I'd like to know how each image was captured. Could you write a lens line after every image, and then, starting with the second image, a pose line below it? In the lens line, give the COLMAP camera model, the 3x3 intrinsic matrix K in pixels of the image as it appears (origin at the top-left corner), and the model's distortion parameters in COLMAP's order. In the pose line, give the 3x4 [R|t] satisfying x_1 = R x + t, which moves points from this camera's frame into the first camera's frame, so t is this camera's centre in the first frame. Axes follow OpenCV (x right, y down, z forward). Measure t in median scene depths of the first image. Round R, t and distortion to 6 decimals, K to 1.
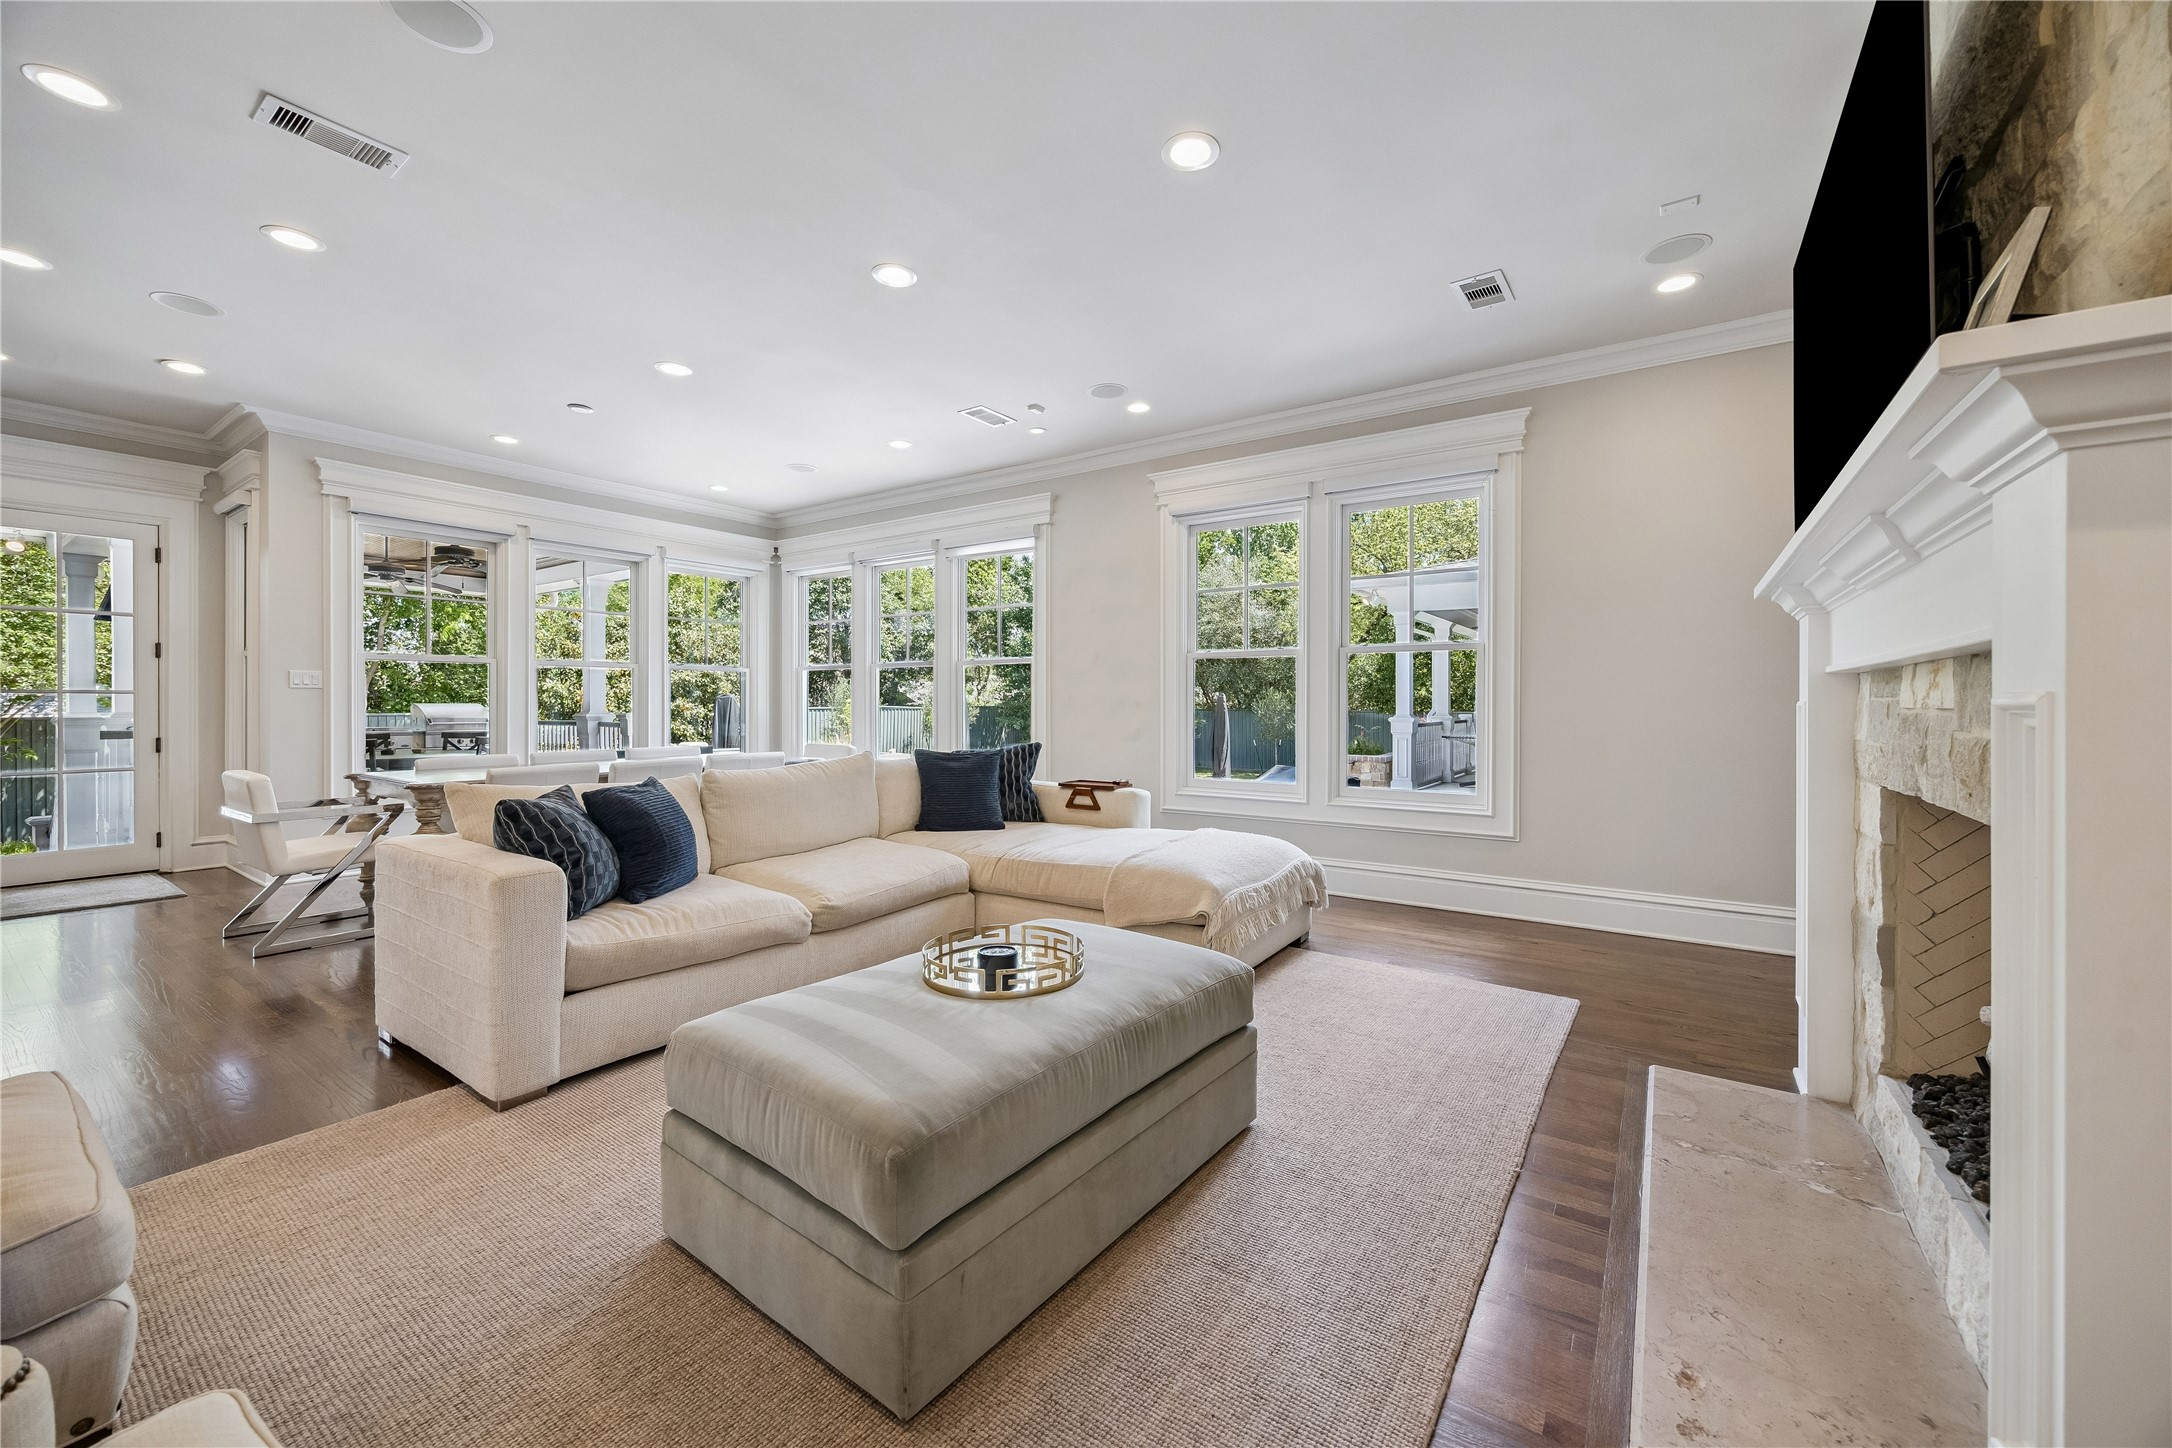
lens RADIAL K [[883.0, 0, 1082.7], [0, 883.0, 690.4], [0, 0, 1]] dist [-0.000168, -0.000026]
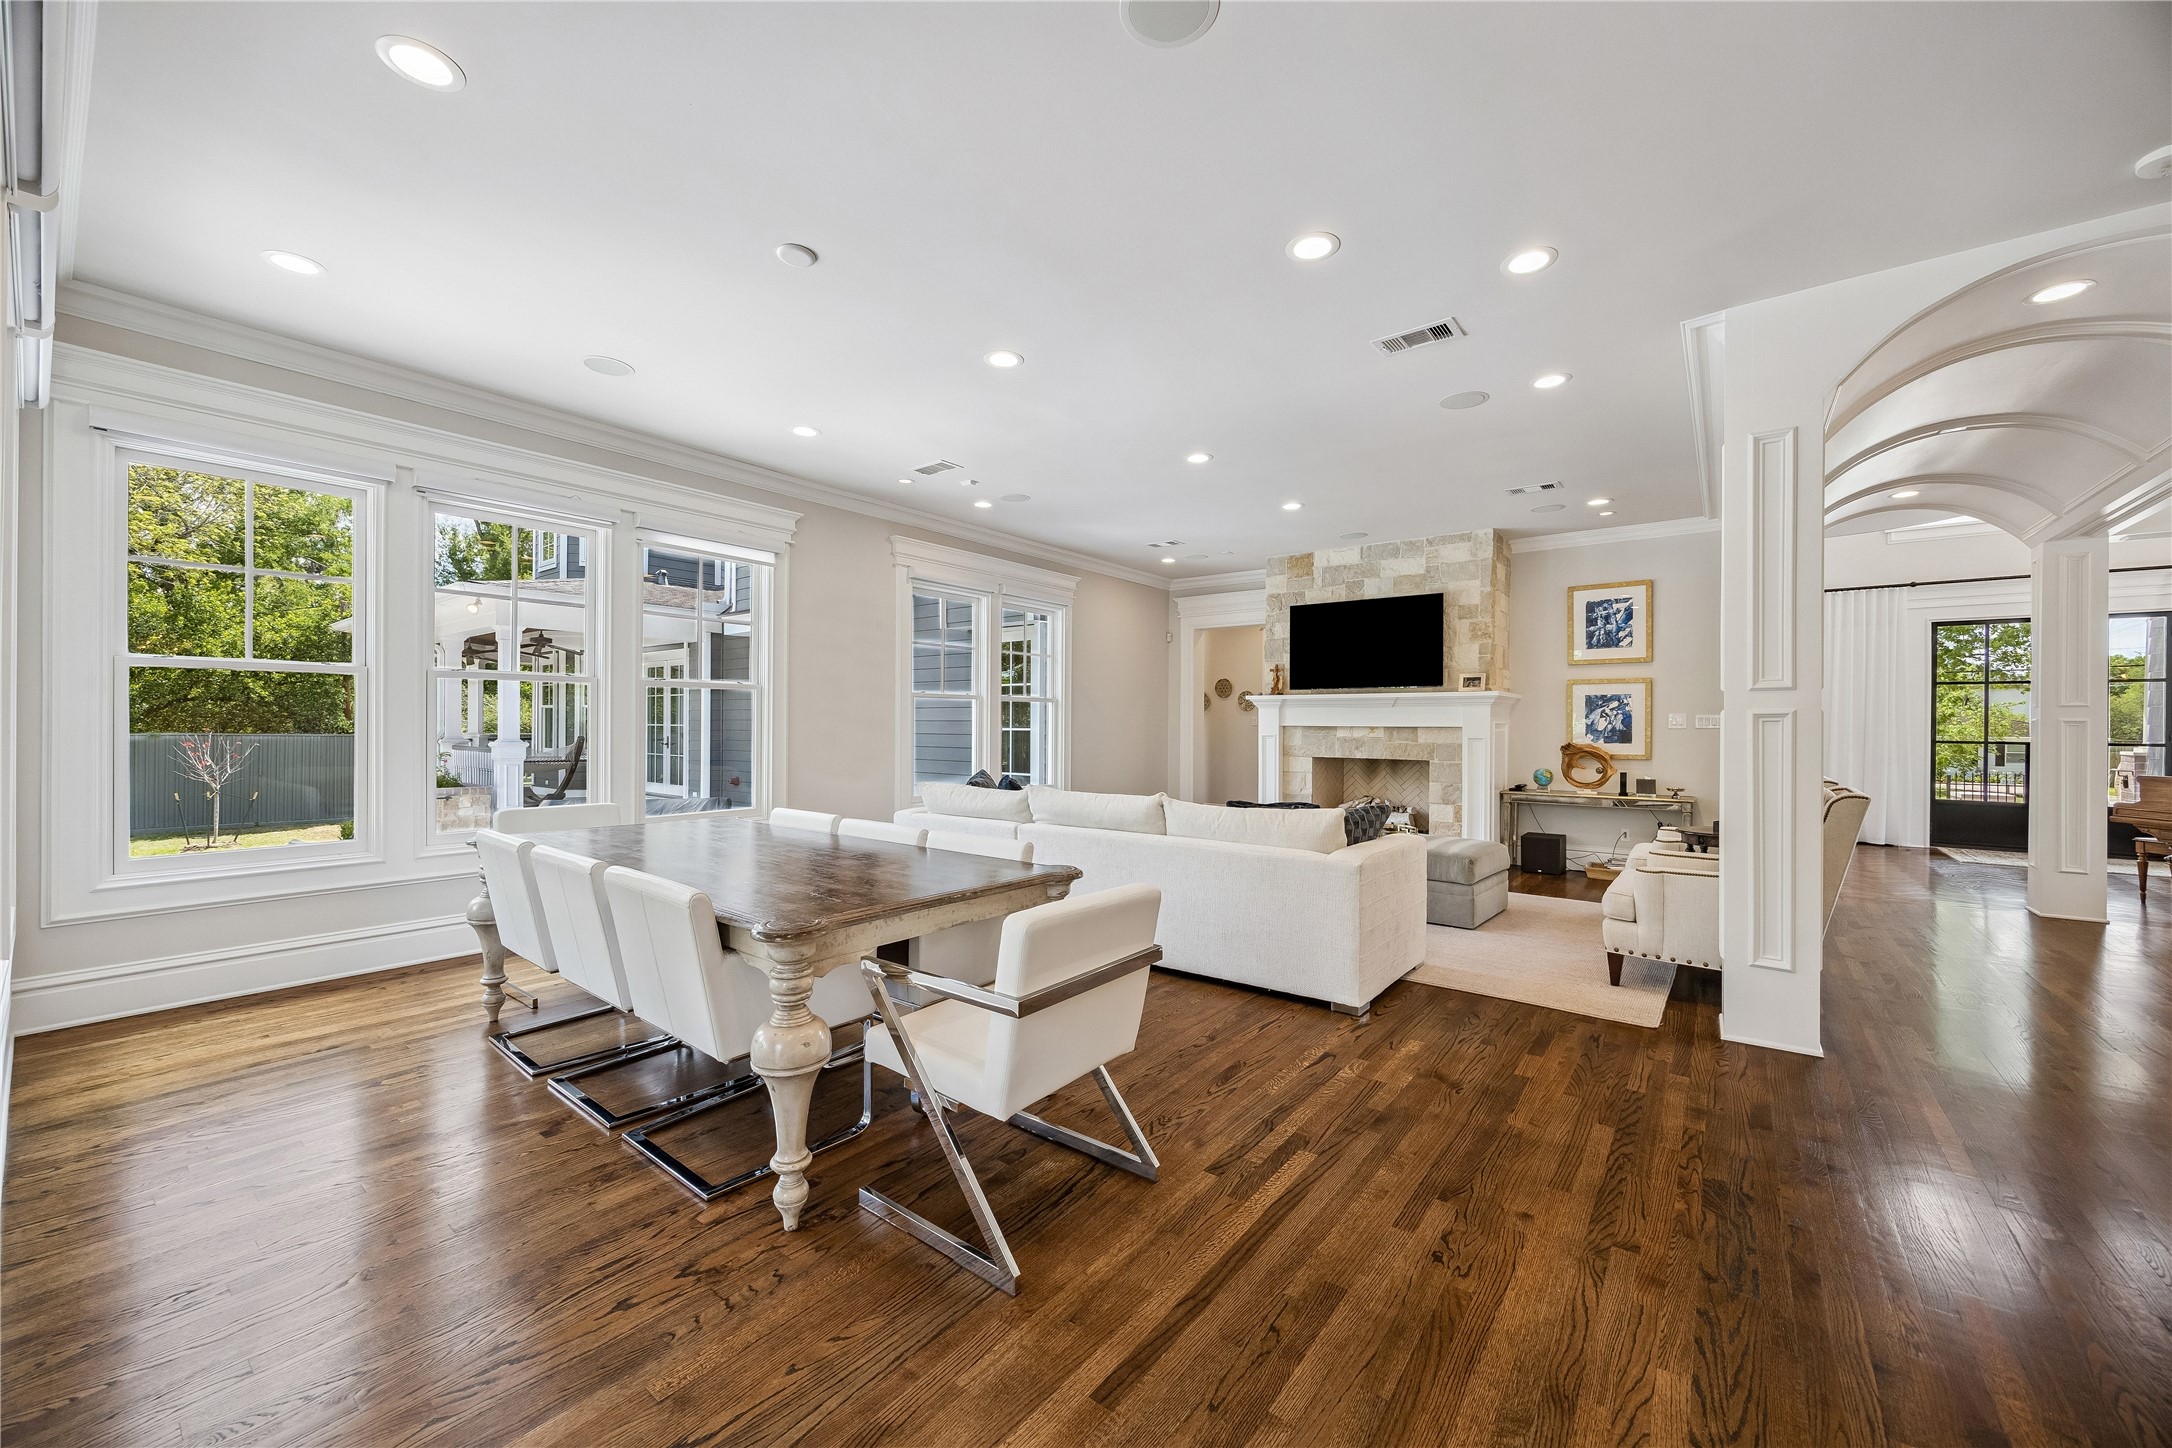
lens RADIAL K [[834.6, 0, 1086.0], [0, 834.6, 724.0], [0, 0, 1]] dist [-0.000387, -0.000043]
pose [[0.040268, 0.015667, 0.999066, -1.048576], [-0.002295, 0.999876, -0.015587, 0.031117], [-0.999186, -0.001666, 0.040299, 0.689280]]
